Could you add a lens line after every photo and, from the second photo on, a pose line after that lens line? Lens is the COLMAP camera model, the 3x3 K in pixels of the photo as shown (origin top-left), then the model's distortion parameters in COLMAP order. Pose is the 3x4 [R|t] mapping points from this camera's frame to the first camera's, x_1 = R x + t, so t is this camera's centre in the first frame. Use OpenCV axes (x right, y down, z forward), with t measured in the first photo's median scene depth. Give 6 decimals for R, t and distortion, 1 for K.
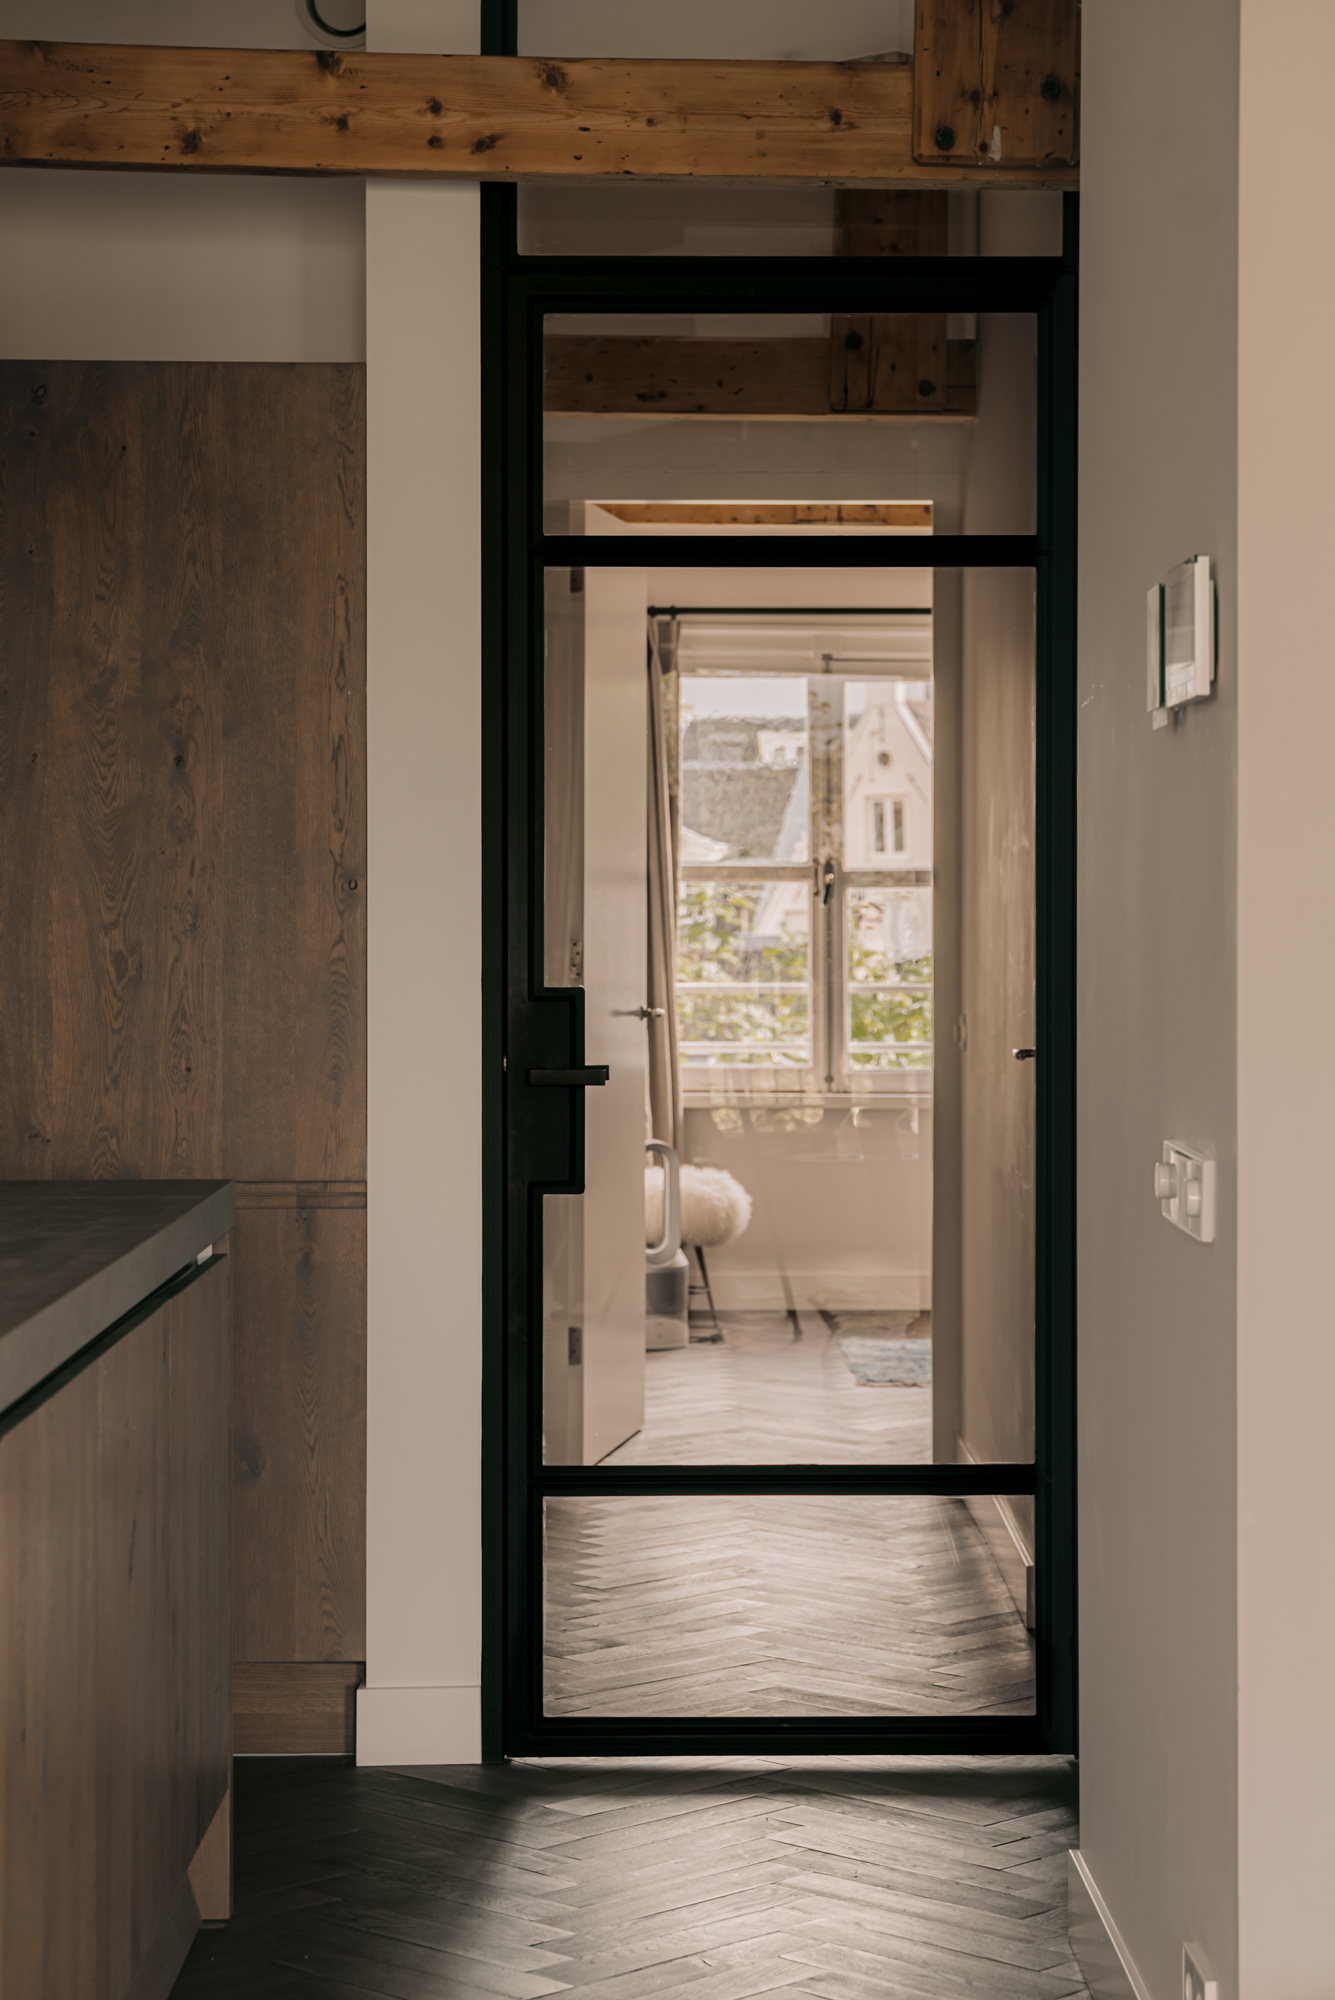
lens RADIAL K [[4119.6, 0, 667.5], [0, 4119.6, 1000.0], [0, 0, 1]] dist [0.105056, 0.137153]
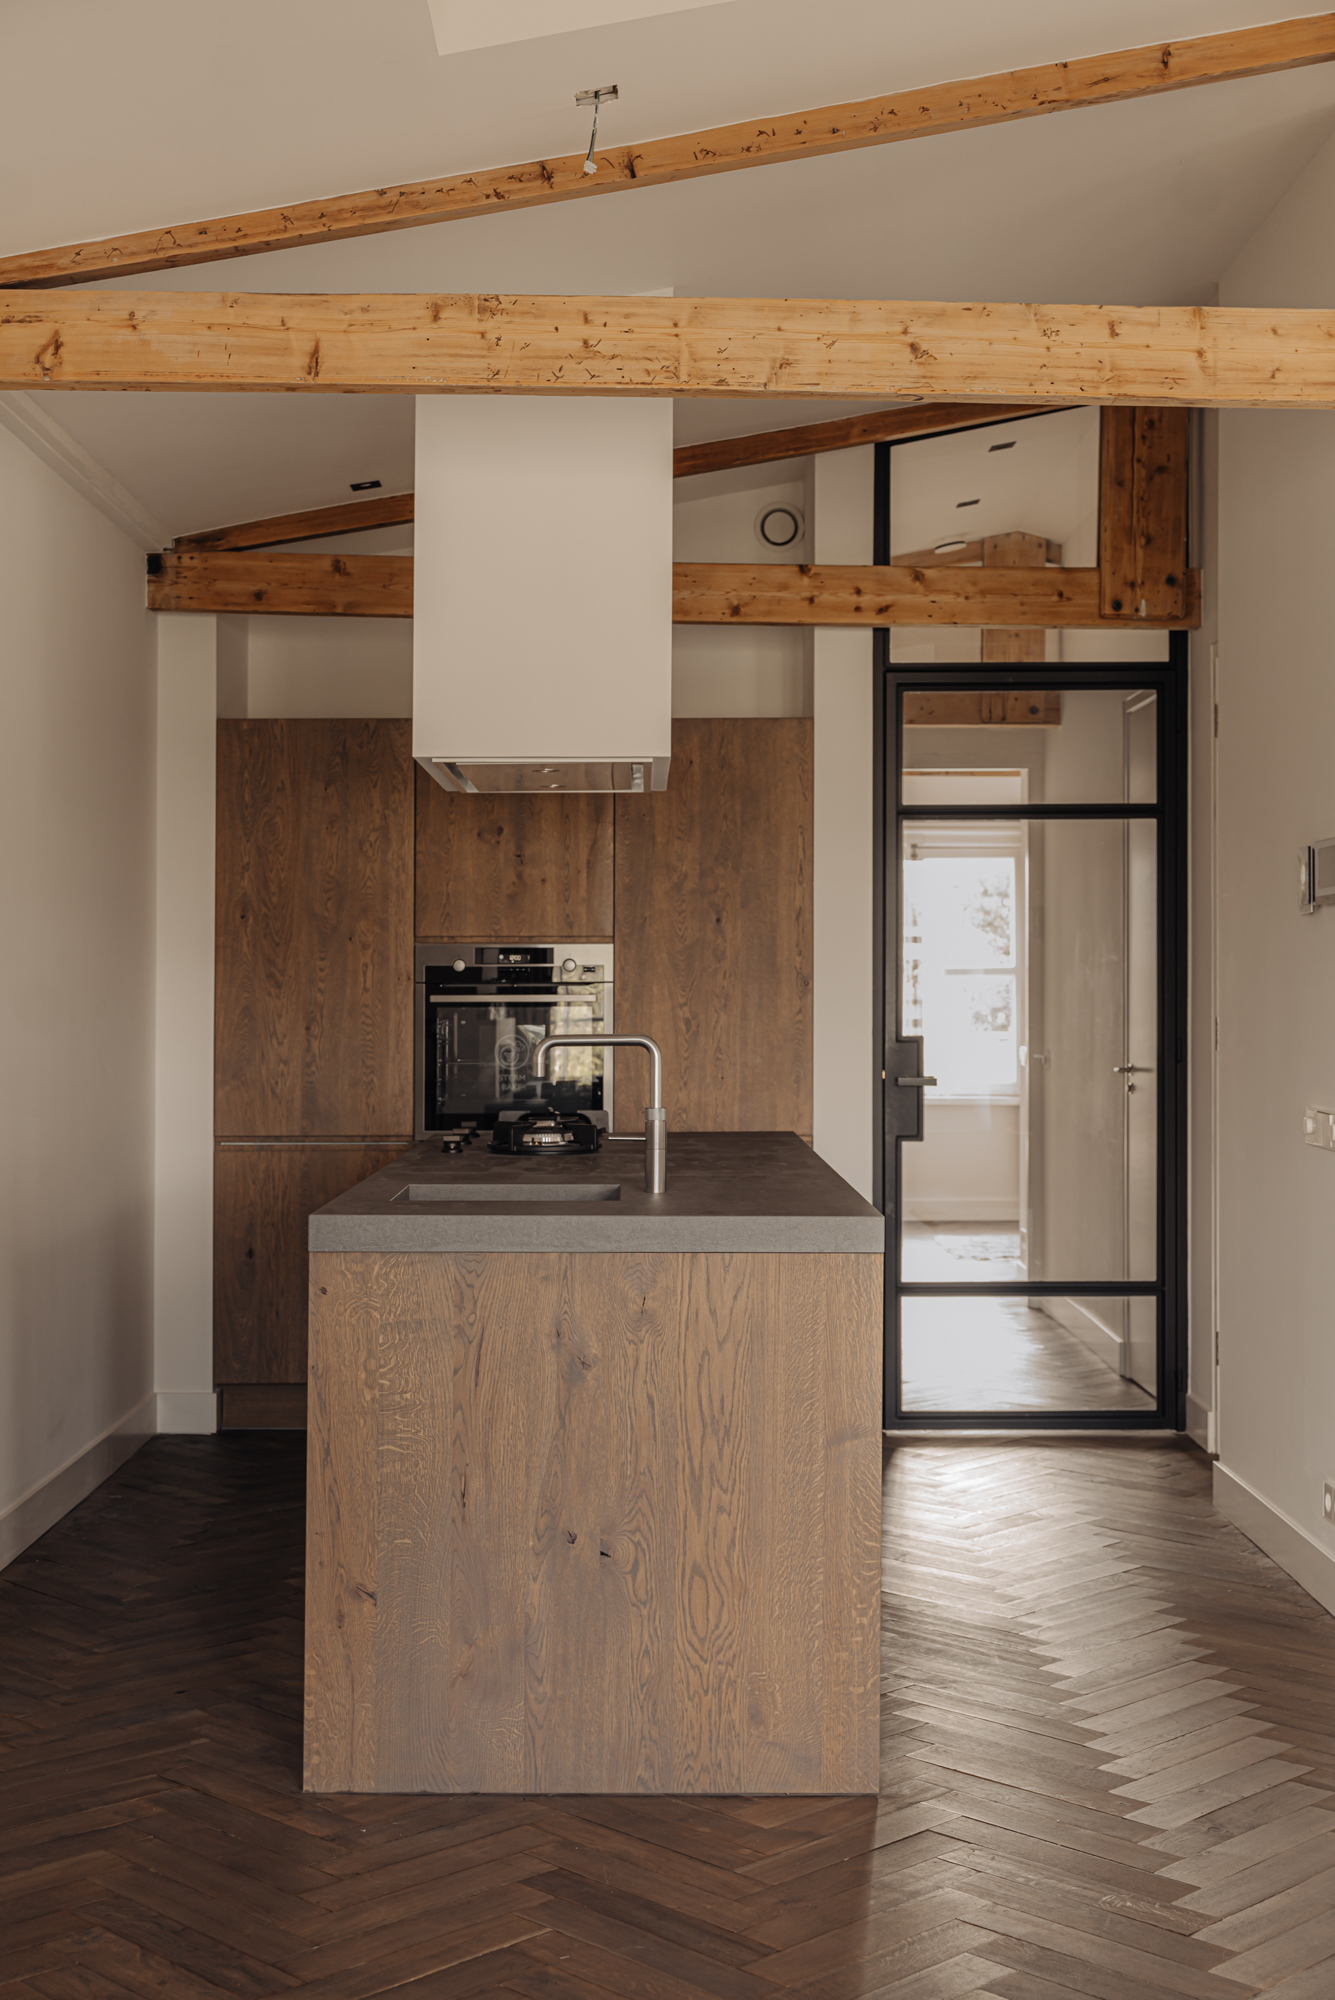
lens RADIAL K [[2482.2, 0, 667.5], [0, 2482.2, 1000.0], [0, 0, 1]] dist [-0.008148, -0.019686]
pose [[0.999493, -0.002699, -0.031721, -0.105191], [0.002159, 0.999853, -0.017038, -0.000219], [0.031762, 0.016961, 0.999352, -0.177461]]
